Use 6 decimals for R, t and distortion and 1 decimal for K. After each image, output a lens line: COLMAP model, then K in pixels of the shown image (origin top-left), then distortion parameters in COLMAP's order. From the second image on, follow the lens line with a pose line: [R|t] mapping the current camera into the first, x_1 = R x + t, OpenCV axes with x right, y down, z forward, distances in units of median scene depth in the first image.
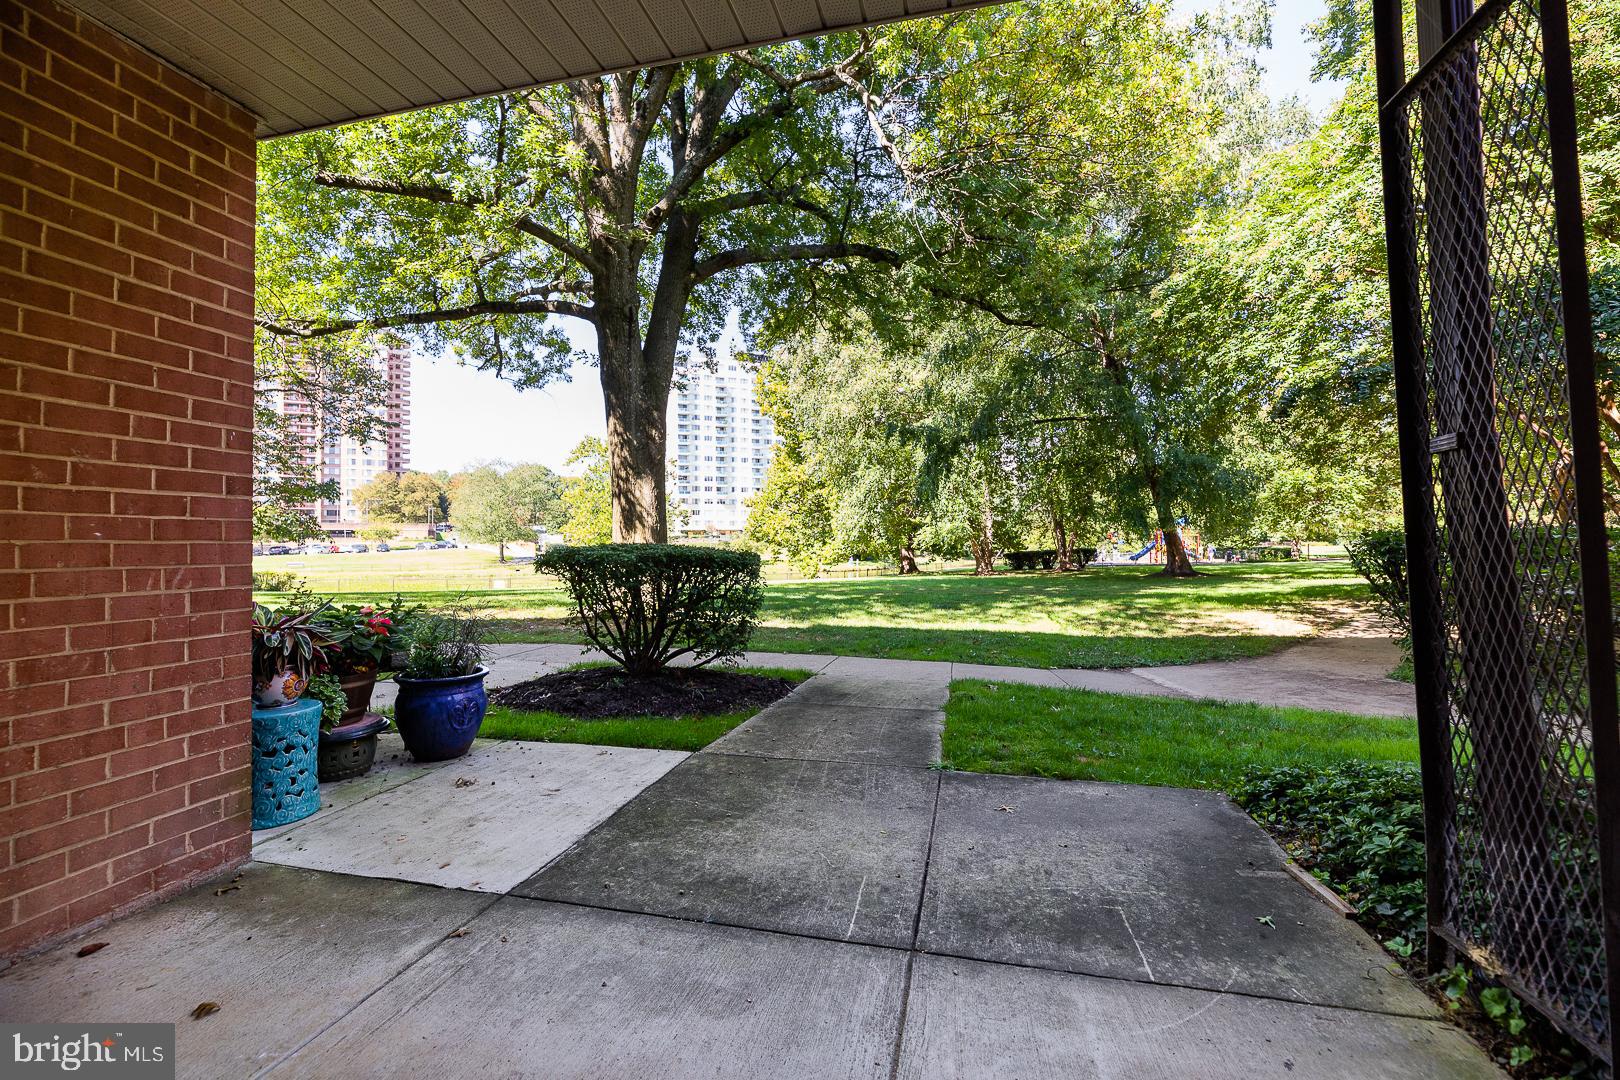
lens RADIAL K [[672.7, 0, 800.4], [0, 672.7, 525.3], [0, 0, 1]] dist [-0.009461, -0.000048]
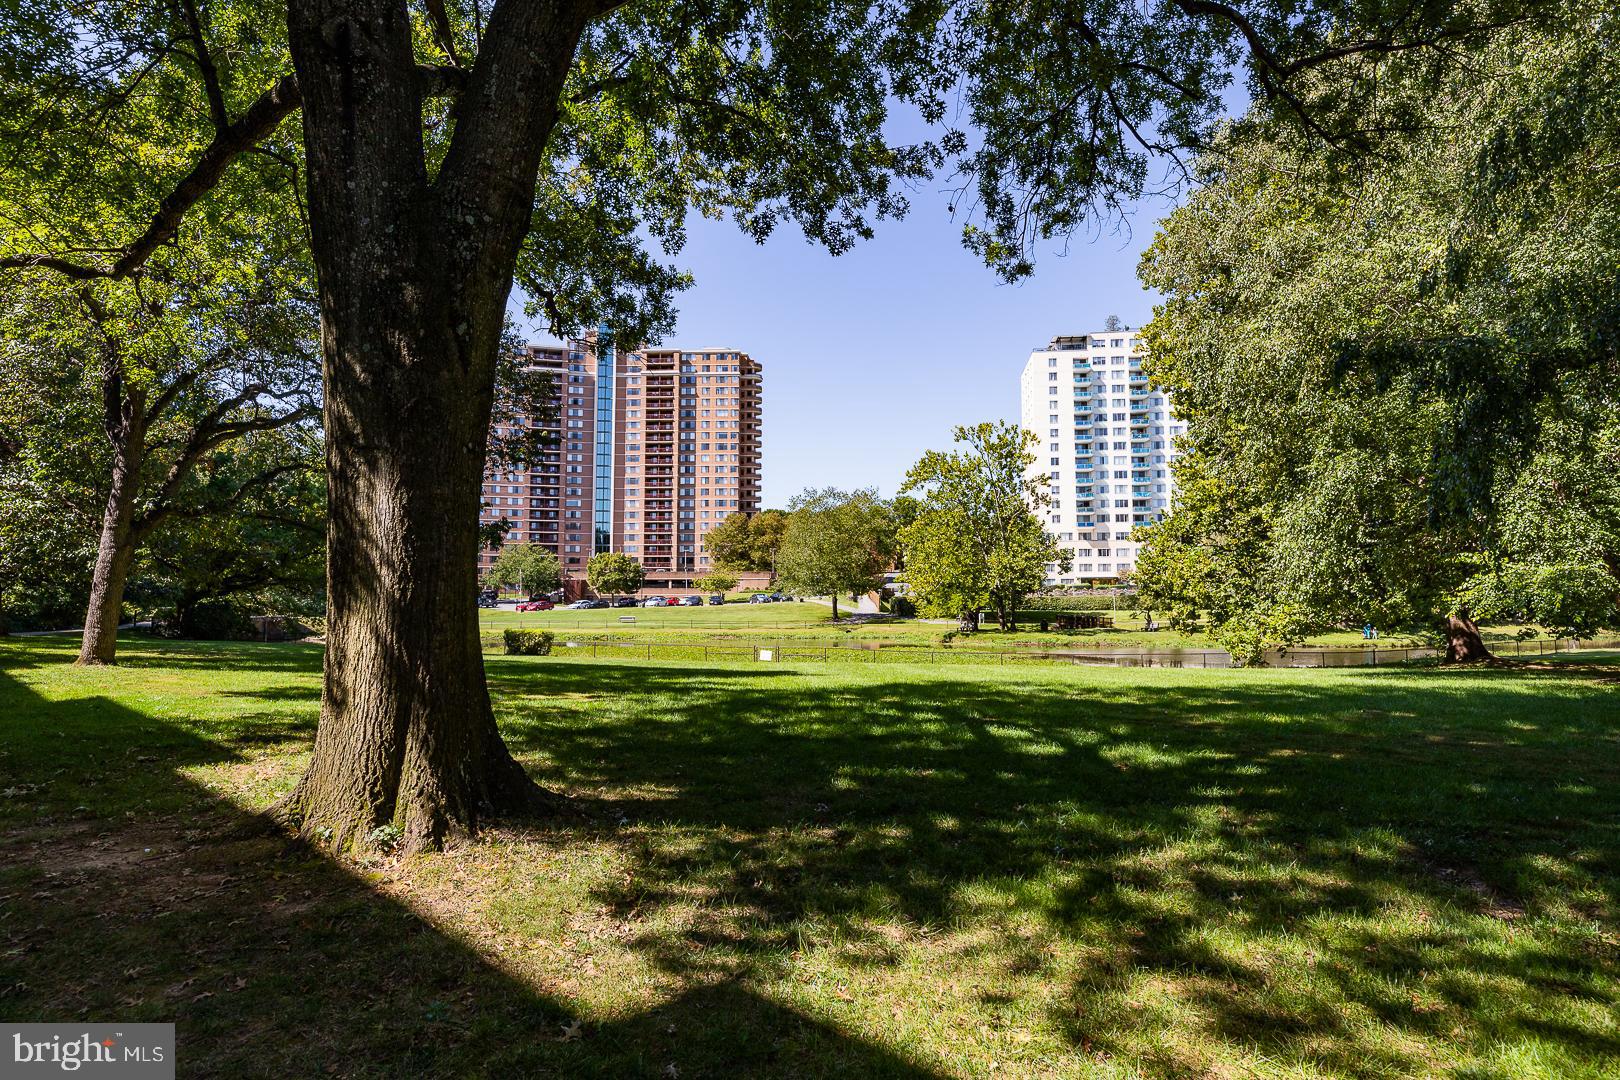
lens RADIAL K [[847.1, 0, 810.0], [0, 847.1, 540.0], [0, 0, 1]] dist [0.003054, 0.000470]
pose [[0.863721, -0.026859, -0.503254, 0.034926], [0.008776, 0.999229, -0.038267, -0.000981], [0.503894, 0.028636, 0.863291, 0.111765]]
